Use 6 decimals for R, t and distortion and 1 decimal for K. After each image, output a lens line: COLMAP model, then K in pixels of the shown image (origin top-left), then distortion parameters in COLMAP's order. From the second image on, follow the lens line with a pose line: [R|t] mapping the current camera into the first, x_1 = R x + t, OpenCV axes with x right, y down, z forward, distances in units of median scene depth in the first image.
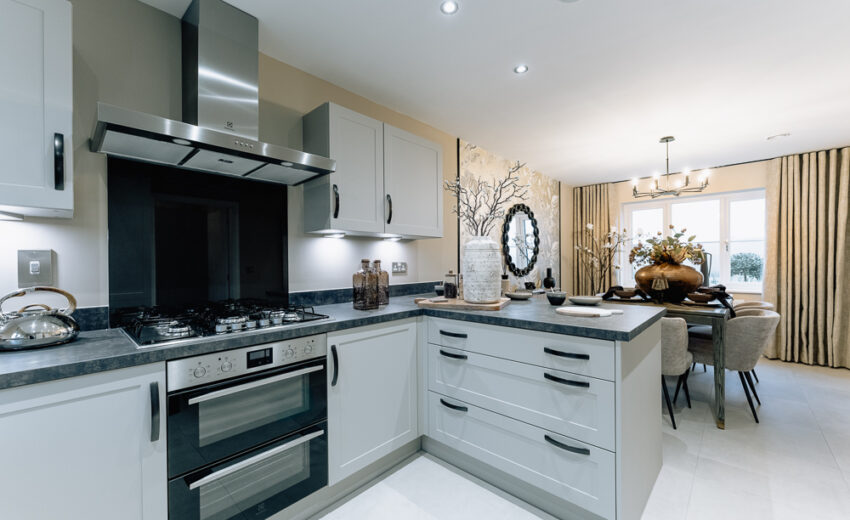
lens RADIAL K [[338.6, 0, 409.5], [0, 338.6, 262.4], [0, 0, 1]] dist [-0.003581, 0.002702]
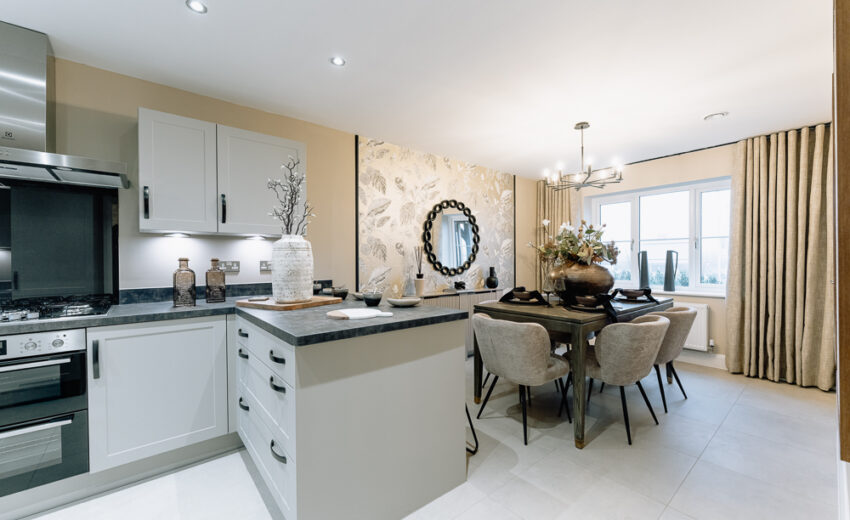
lens RADIAL K [[338.6, 0, 424.8], [0, 338.6, 263.0], [0, 0, 1]] dist [-0.003581, 0.002702]
pose [[0.991537, 0.003918, -0.129767, 0.424159], [-0.002770, 0.999955, 0.009022, -0.003273], [0.129797, -0.008586, 0.991503, 0.042425]]
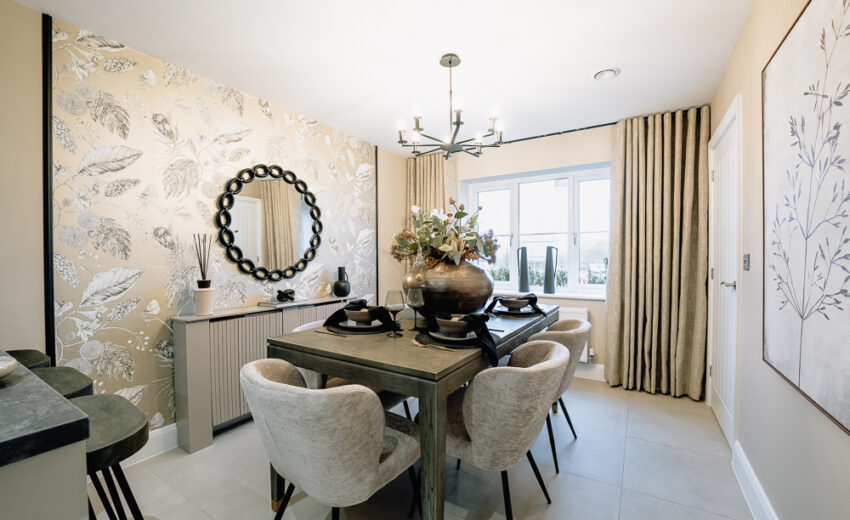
lens RADIAL K [[338.6, 0, 429.9], [0, 338.6, 261.1], [0, 0, 1]] dist [-0.003581, 0.002702]
pose [[0.980675, 0.001305, 0.195639, 0.551774], [-0.003715, 0.999922, 0.011954, -0.004452], [-0.195608, -0.012450, 0.980603, 0.360655]]
